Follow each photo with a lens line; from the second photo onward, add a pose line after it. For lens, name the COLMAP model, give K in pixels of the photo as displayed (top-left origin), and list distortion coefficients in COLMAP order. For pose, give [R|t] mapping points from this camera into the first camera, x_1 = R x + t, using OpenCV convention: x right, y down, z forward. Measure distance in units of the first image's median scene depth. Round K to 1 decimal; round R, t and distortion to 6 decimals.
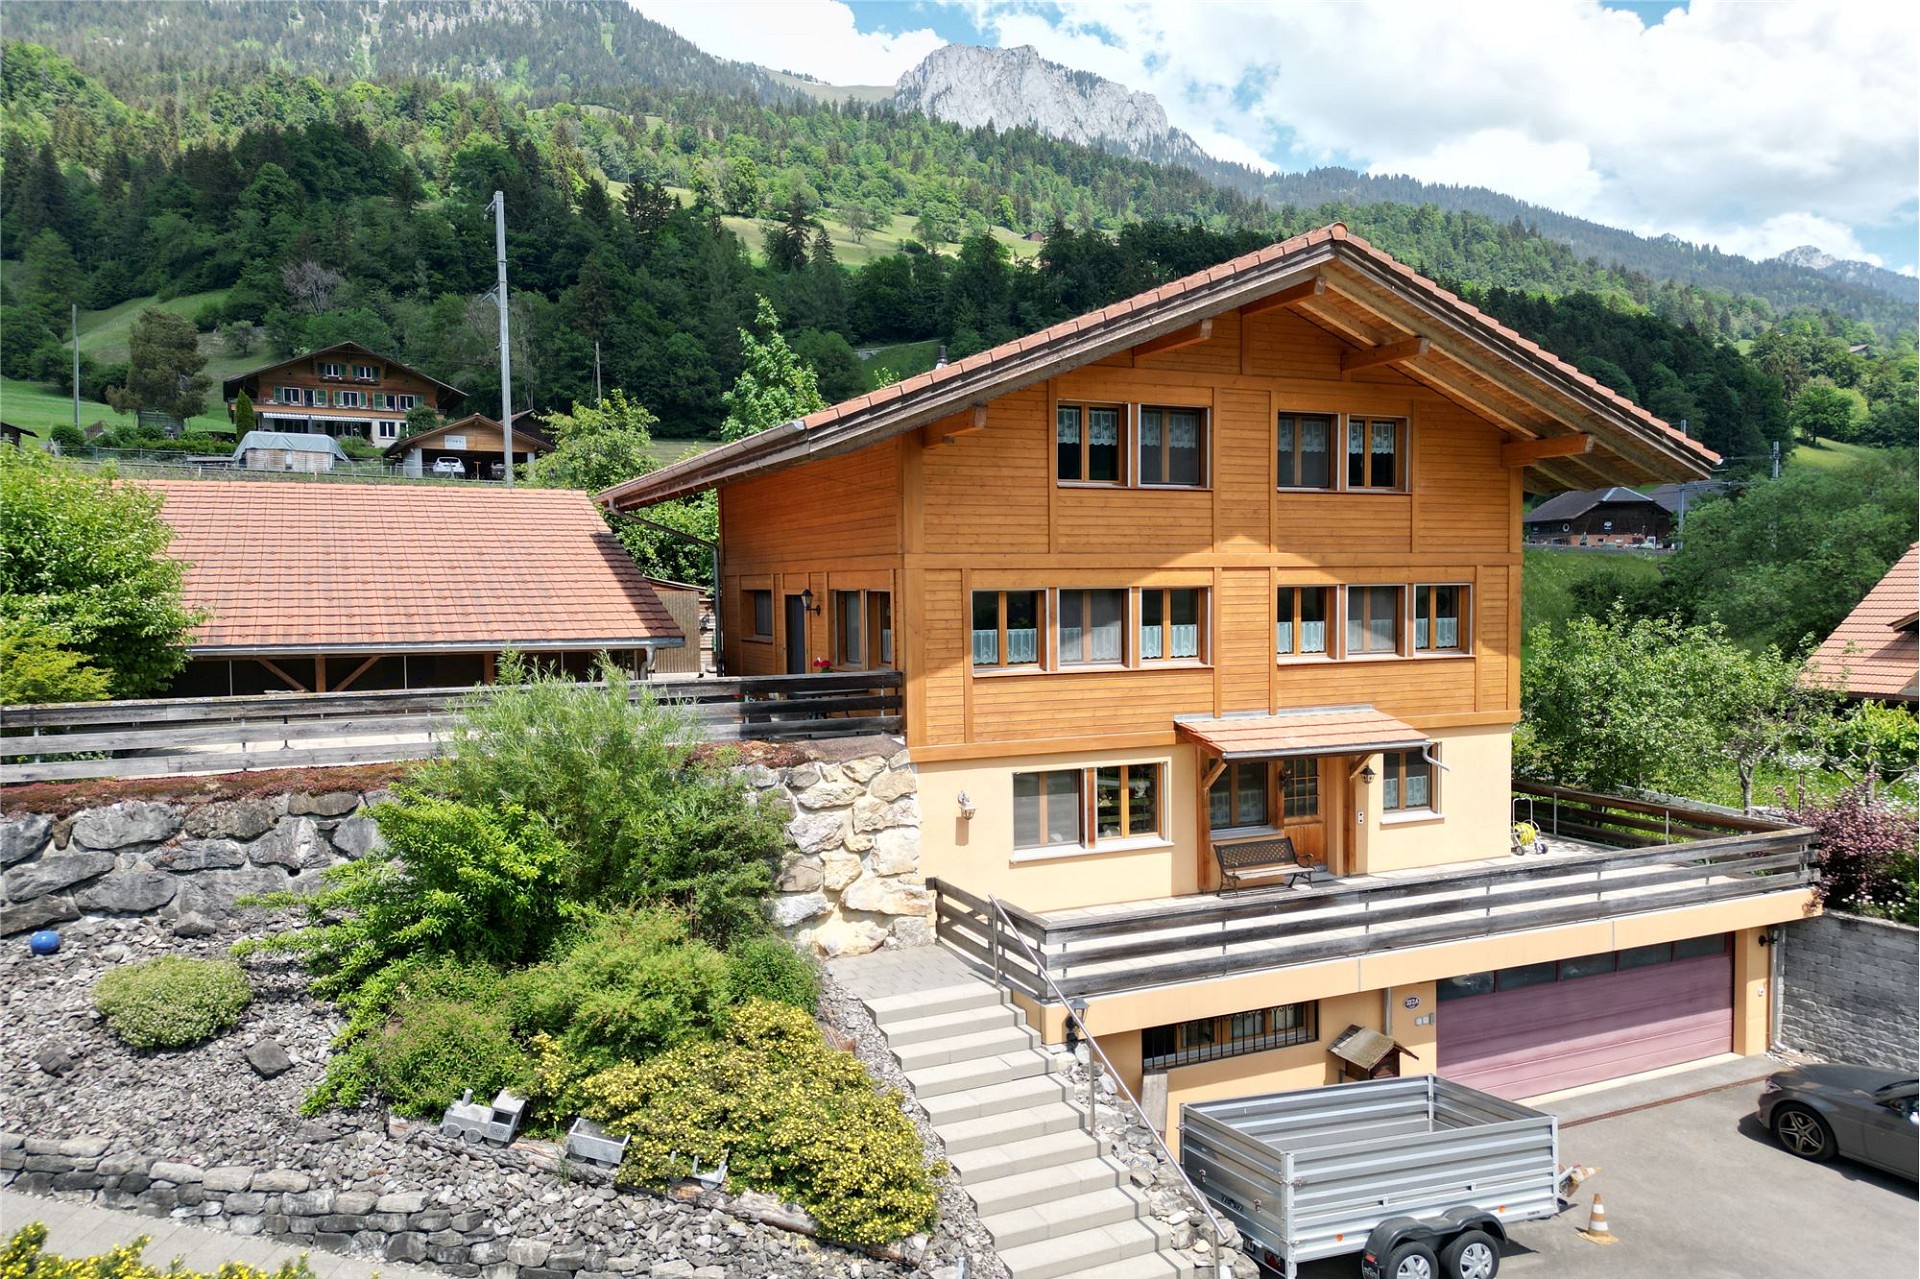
lens RADIAL K [[1366.6, 0, 972.0], [0, 1366.6, 640.3], [0, 0, 1]] dist [0.046730, -0.036711]
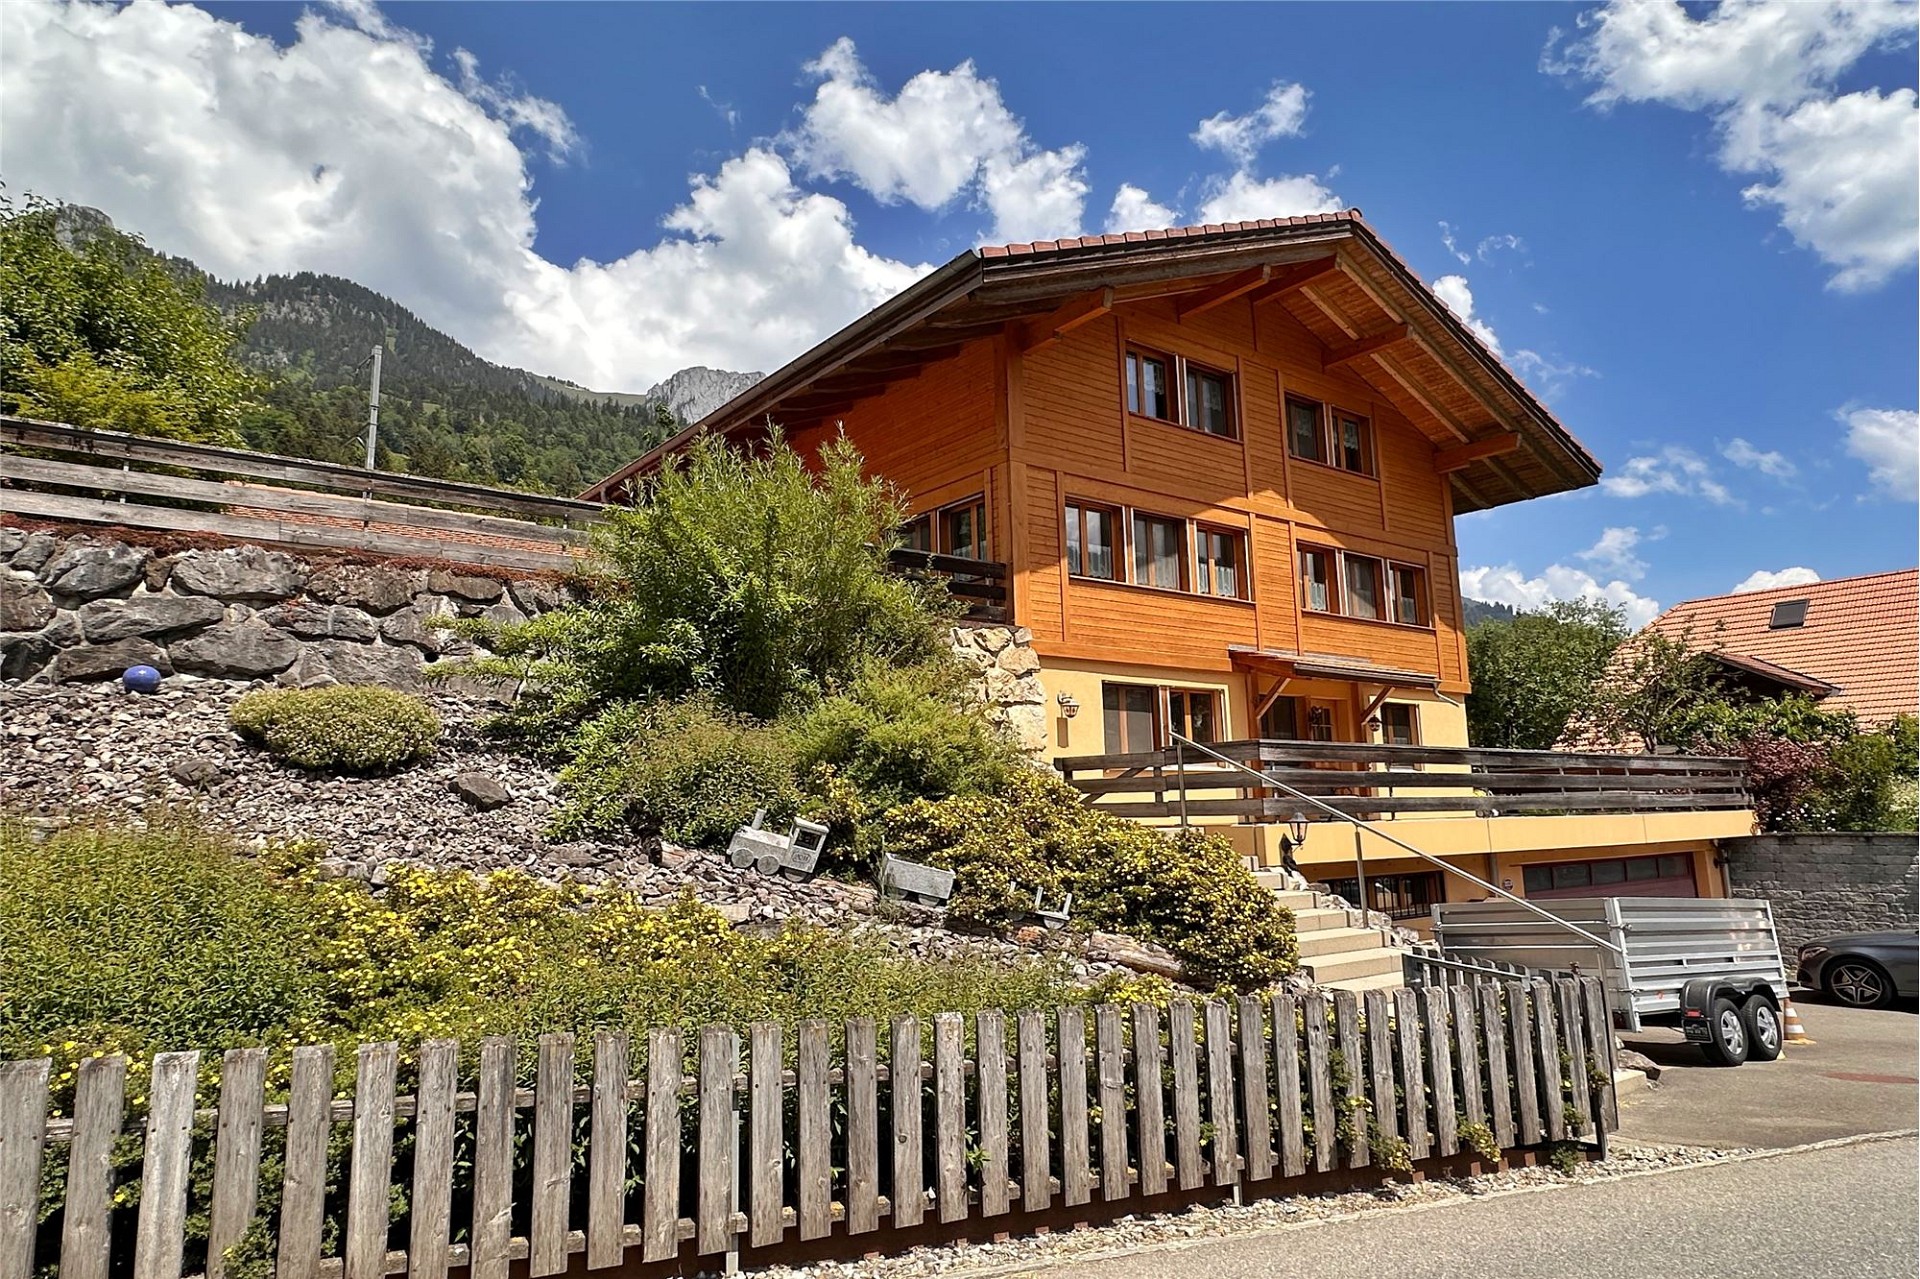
lens RADIAL K [[1191.5, 0, 958.1], [0, 1191.5, 602.7], [0, 0, 1]] dist [-0.009141, 0.006328]
pose [[0.976829, 0.030468, 0.211839, -0.331580], [0.017631, 0.974994, -0.221533, 0.299306], [-0.213292, 0.220135, 0.951865, 0.238033]]
